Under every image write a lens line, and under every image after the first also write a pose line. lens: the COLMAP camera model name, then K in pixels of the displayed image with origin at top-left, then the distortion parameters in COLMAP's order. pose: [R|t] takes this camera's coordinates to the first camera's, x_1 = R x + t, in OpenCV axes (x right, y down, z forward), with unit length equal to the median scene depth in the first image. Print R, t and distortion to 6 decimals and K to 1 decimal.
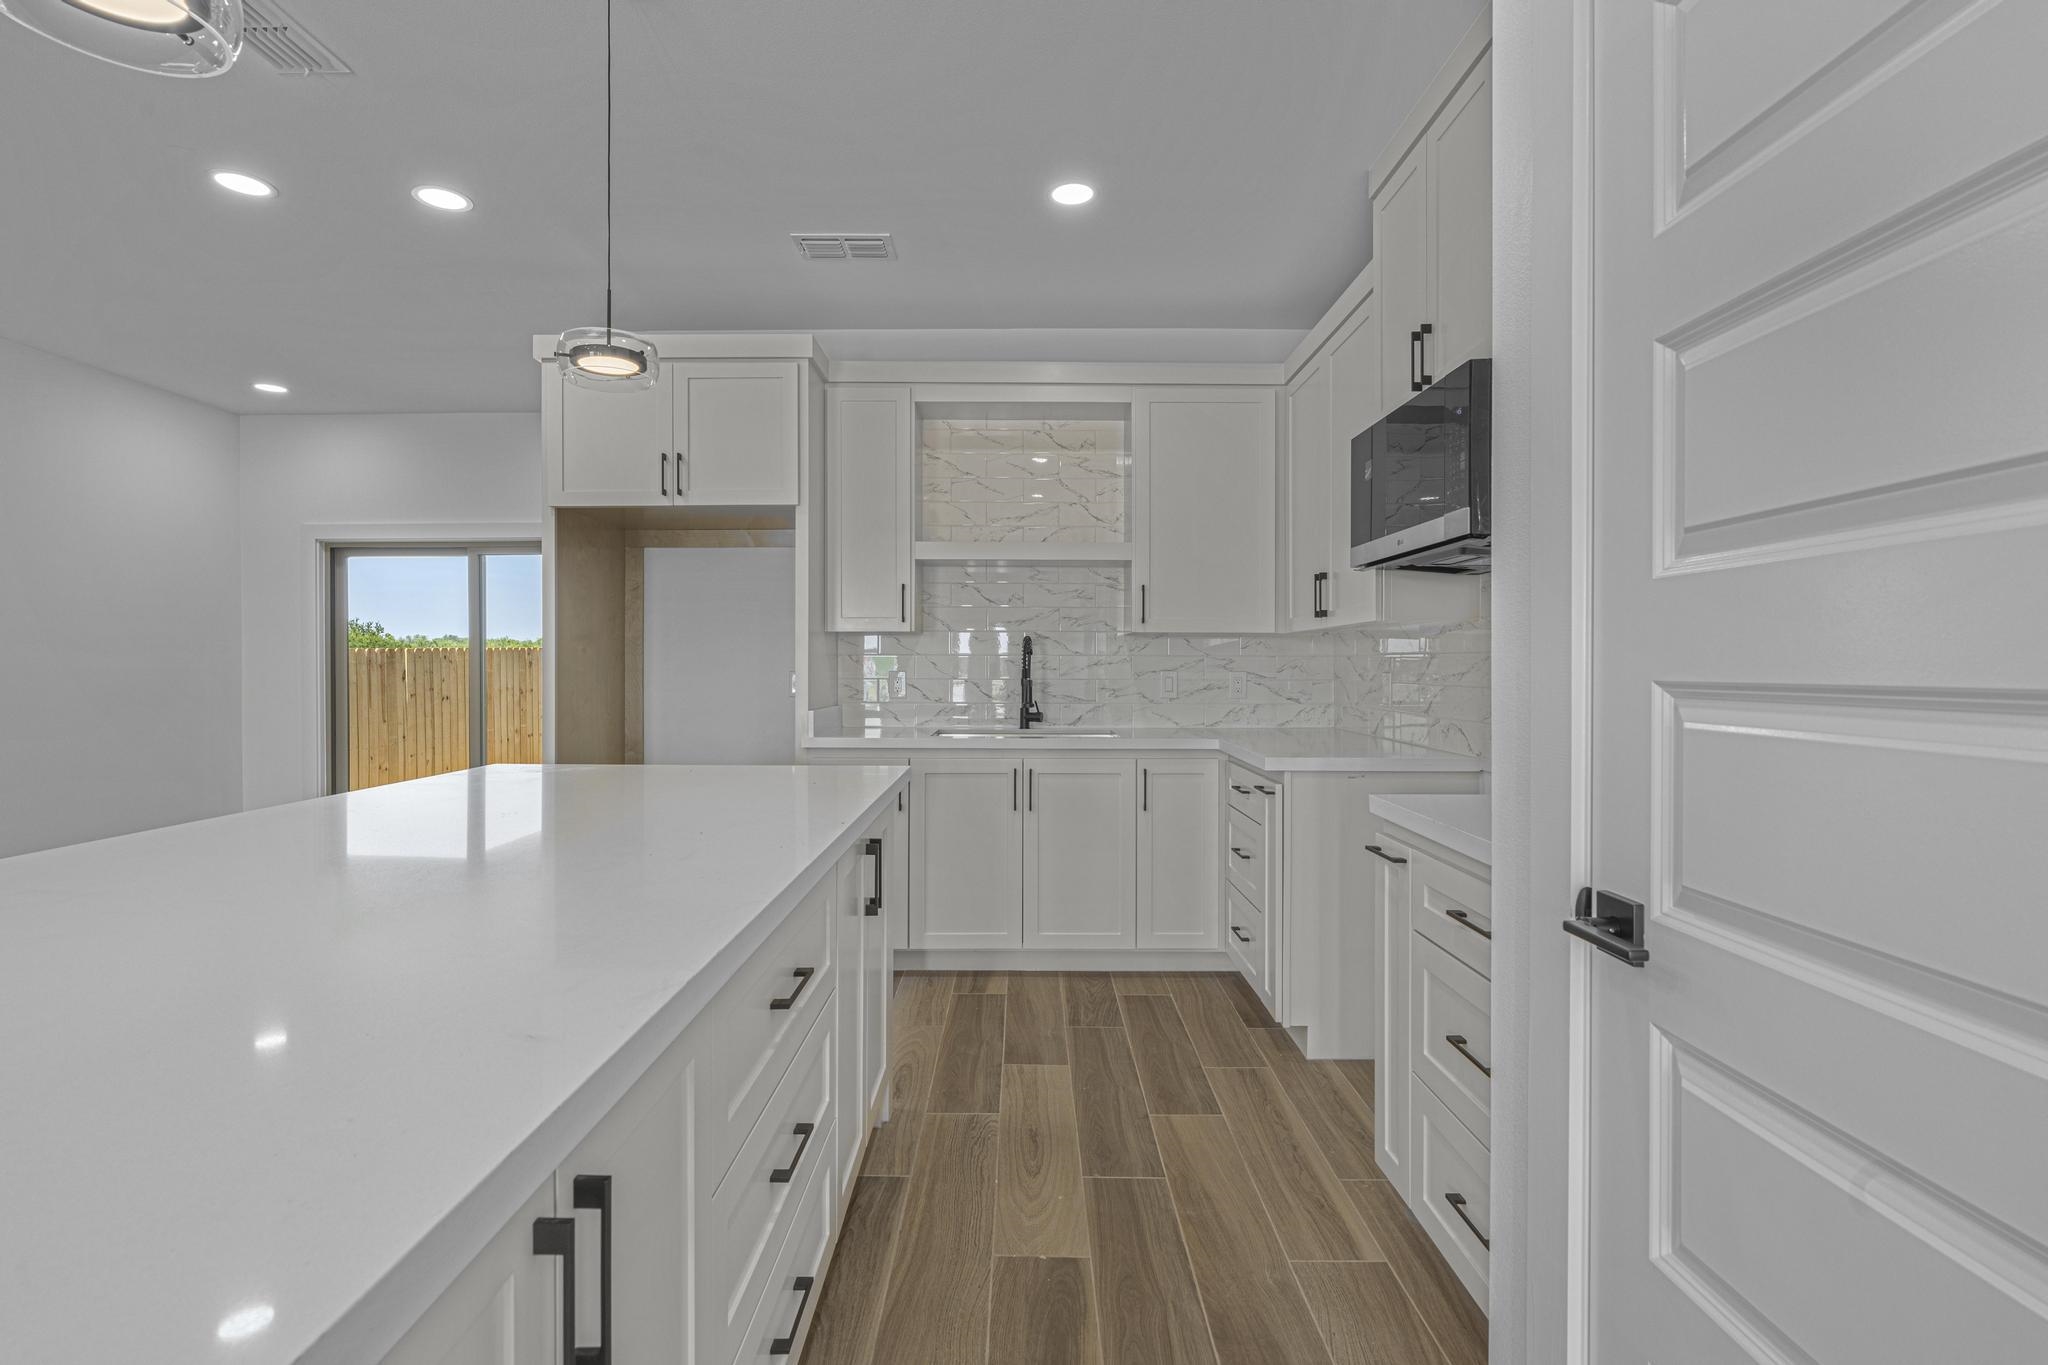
lens RADIAL K [[930.8, 0, 1021.9], [0, 930.8, 673.0], [0, 0, 1]] dist [-0.002511, 0.001772]
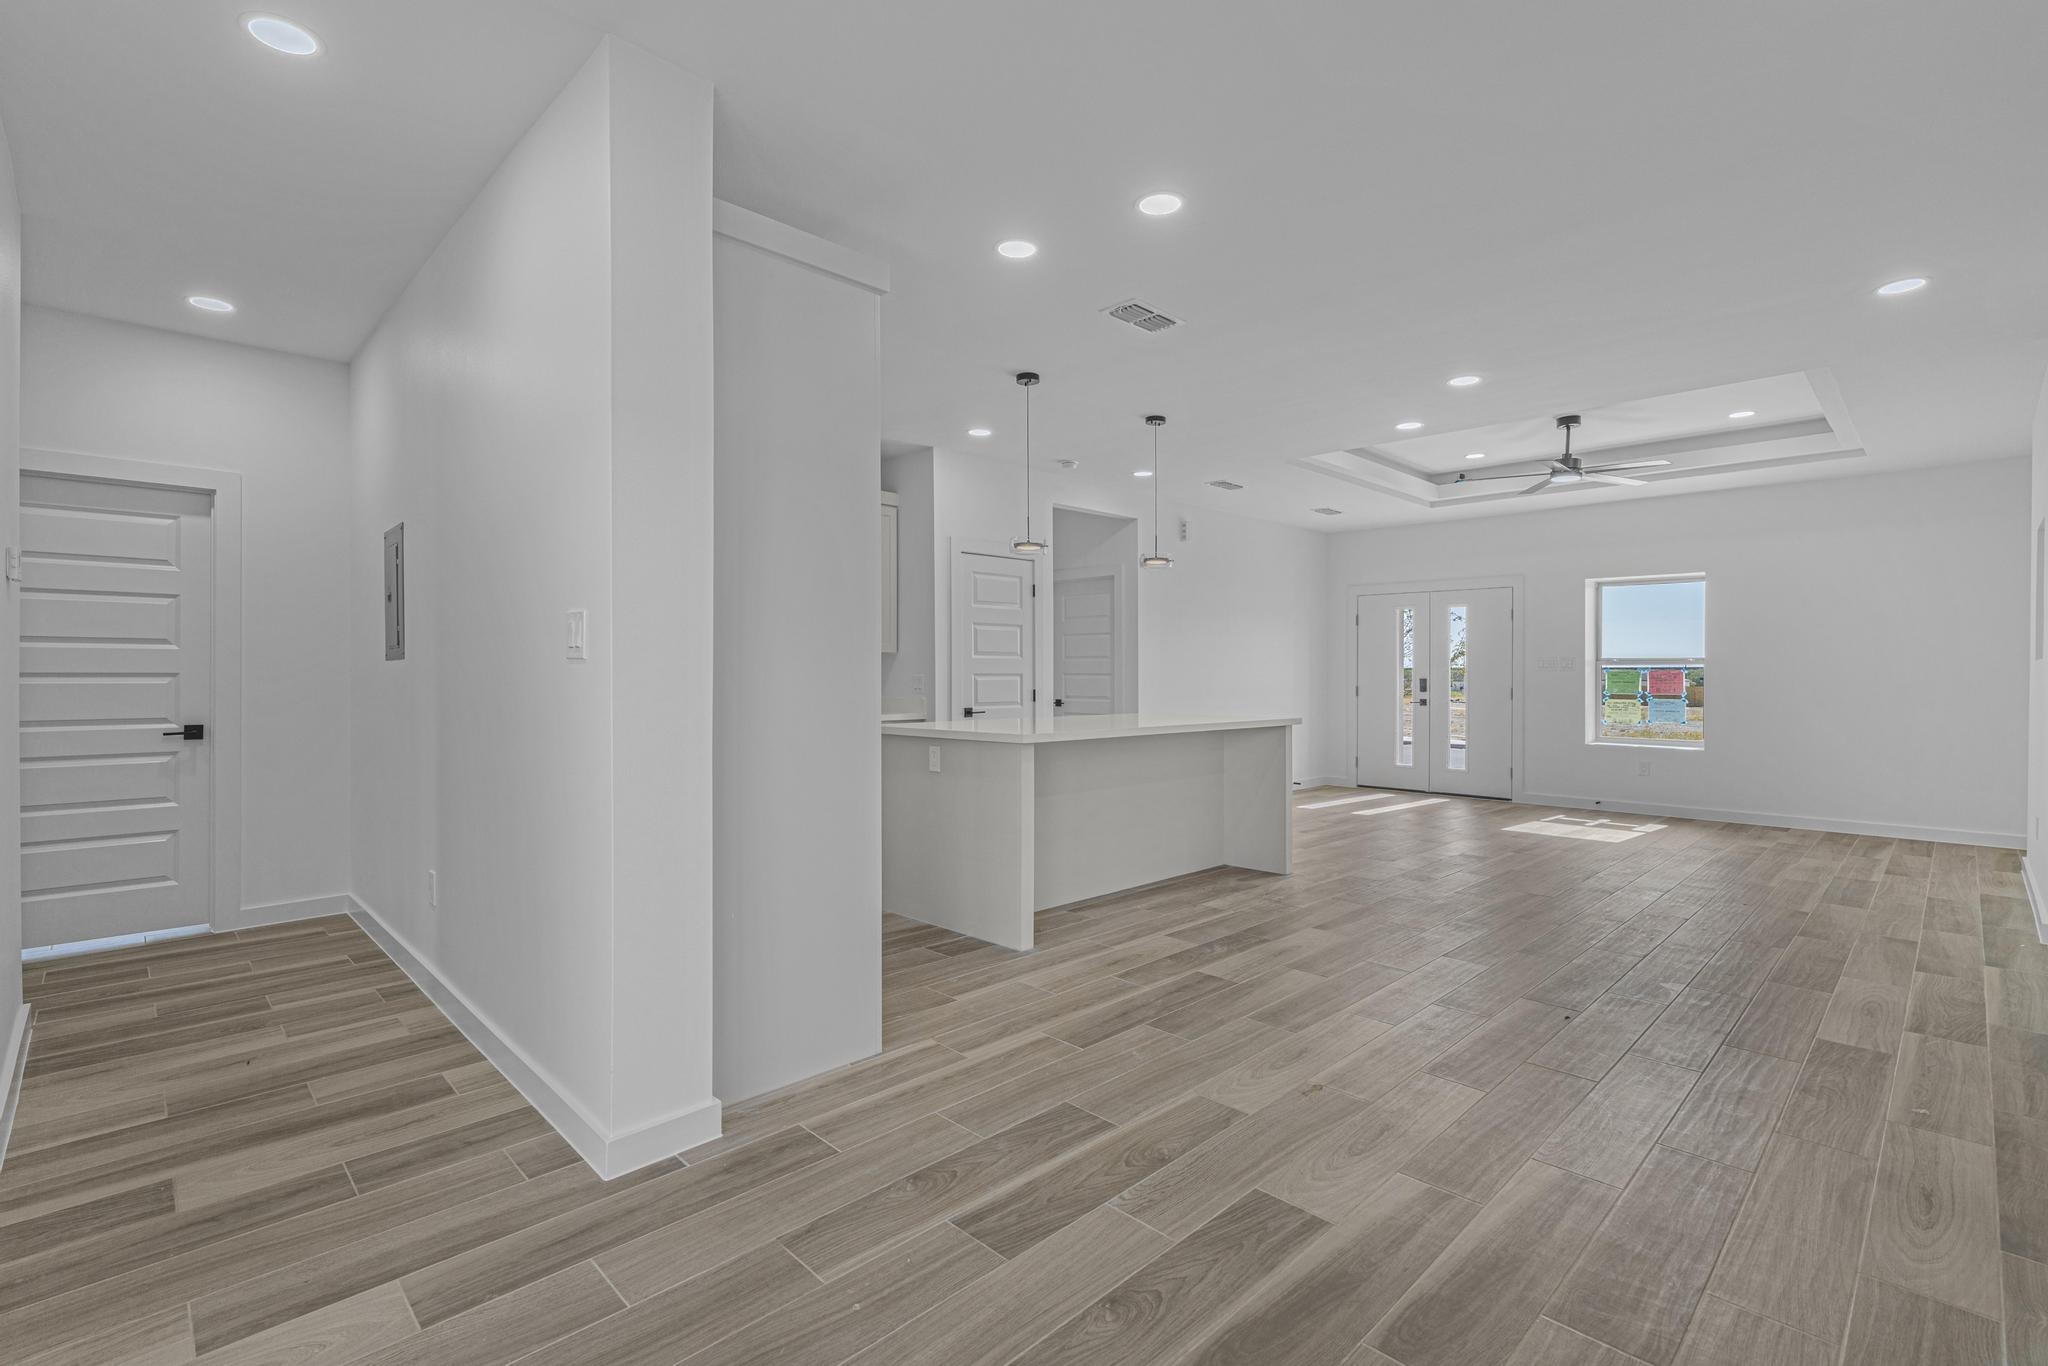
lens RADIAL K [[930.8, 0, 1020.3], [0, 930.8, 675.5], [0, 0, 1]] dist [-0.002511, 0.001772]
pose [[-0.695965, -0.004297, 0.718062, -1.126143], [0.004391, 0.999938, 0.010240, -0.011065], [-0.718062, 0.010280, -0.695903, 1.393767]]
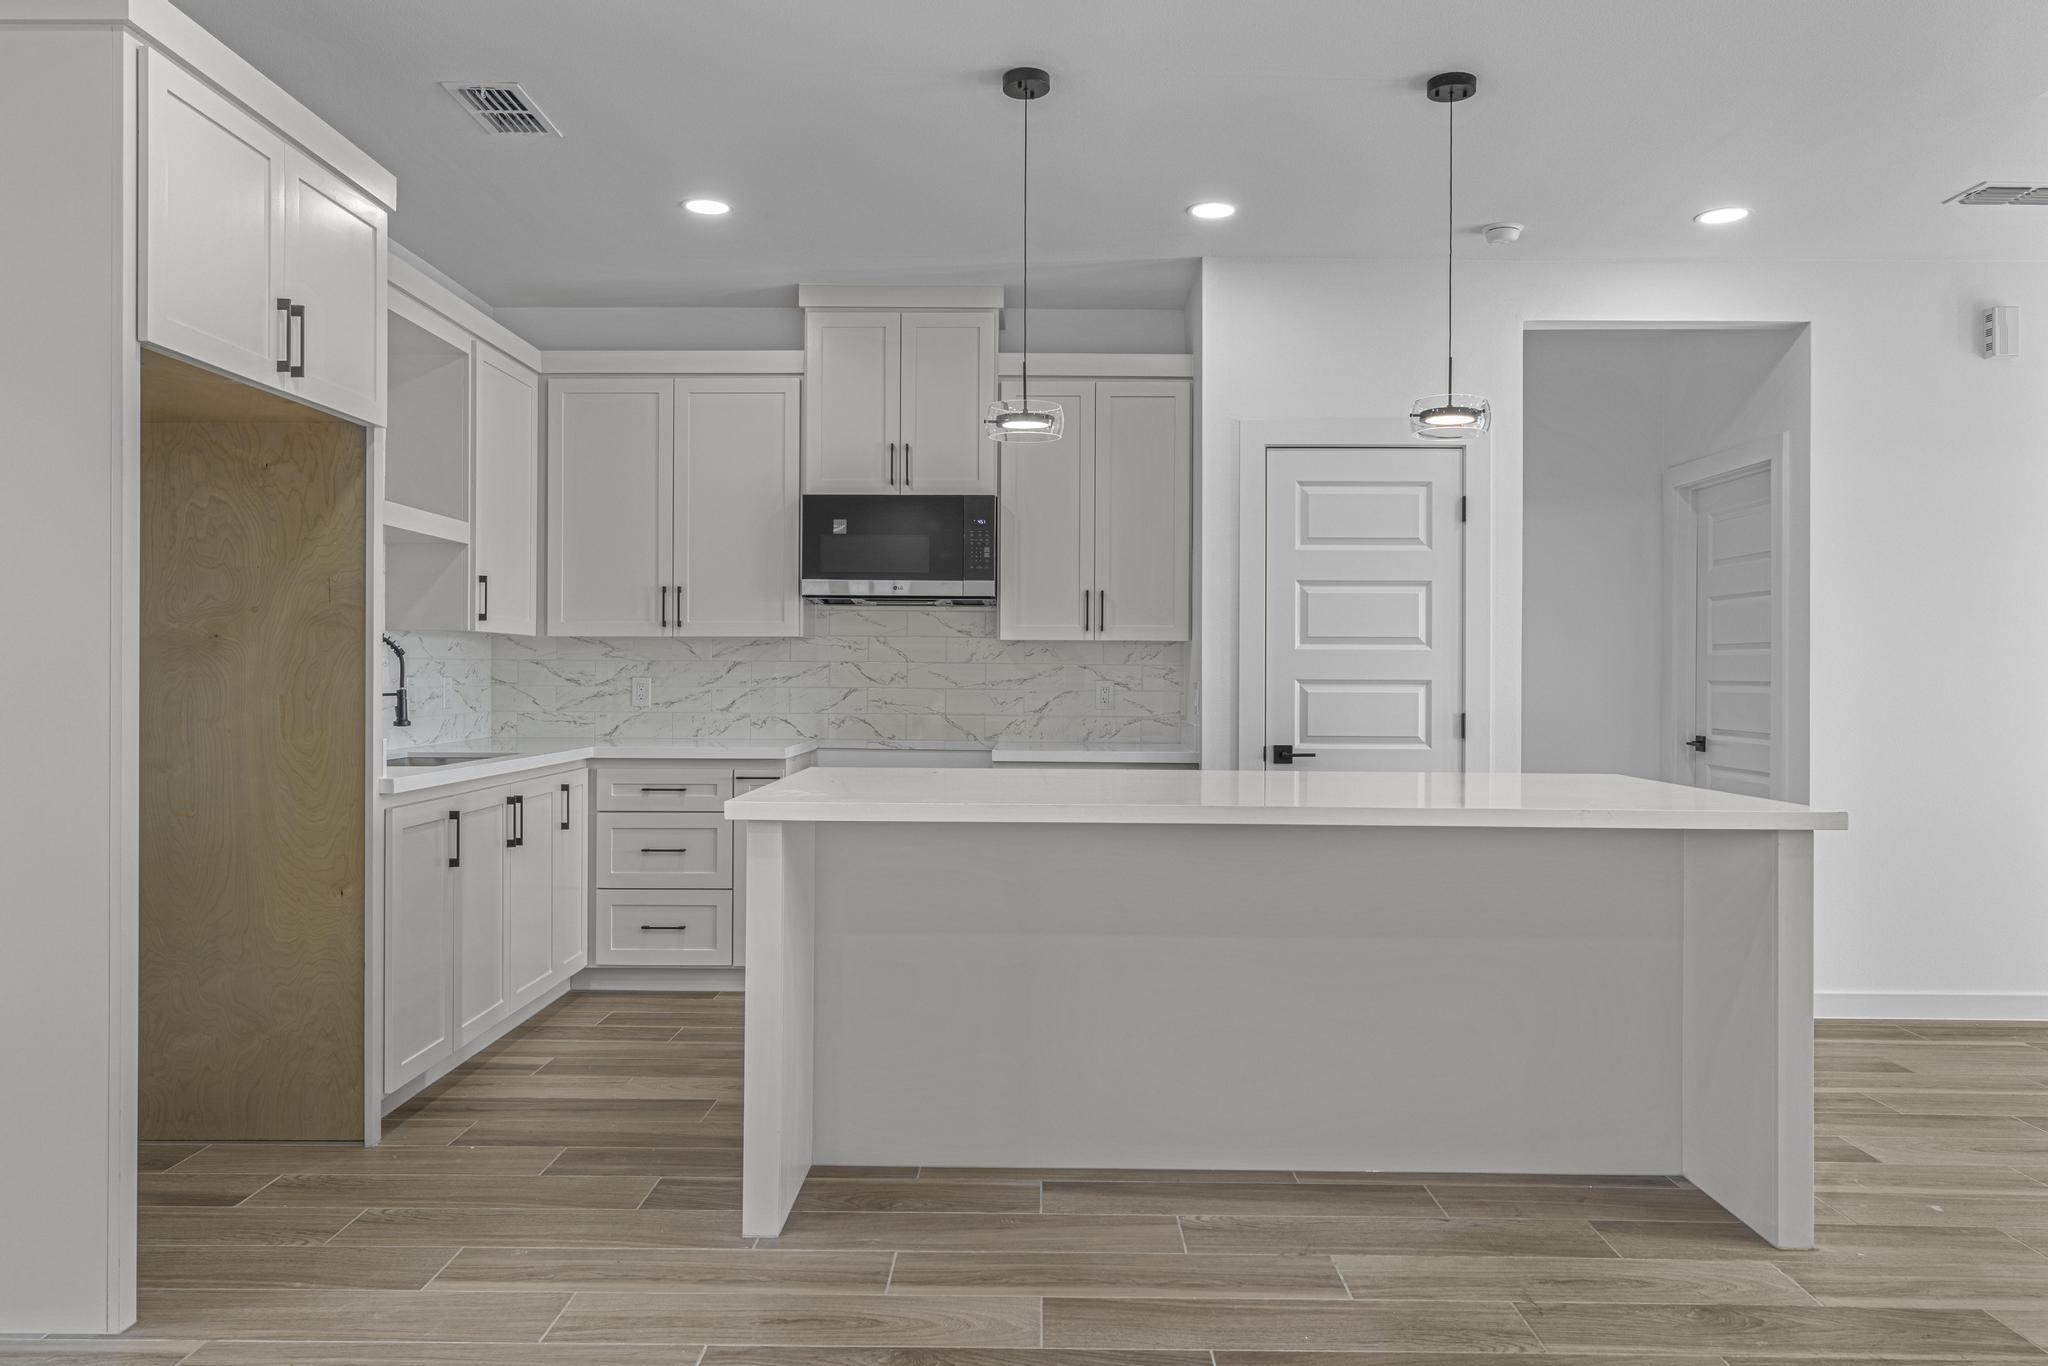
lens RADIAL K [[1389.2, 0, 1026.8], [0, 1389.2, 663.7], [0, 0, 1]] dist [0.006263, -0.001884]
pose [[0.012245, 0.005257, 0.999911, -1.153552], [0.002401, 0.999983, -0.005287, -0.006049], [-0.999922, 0.002466, 0.012232, 0.495168]]
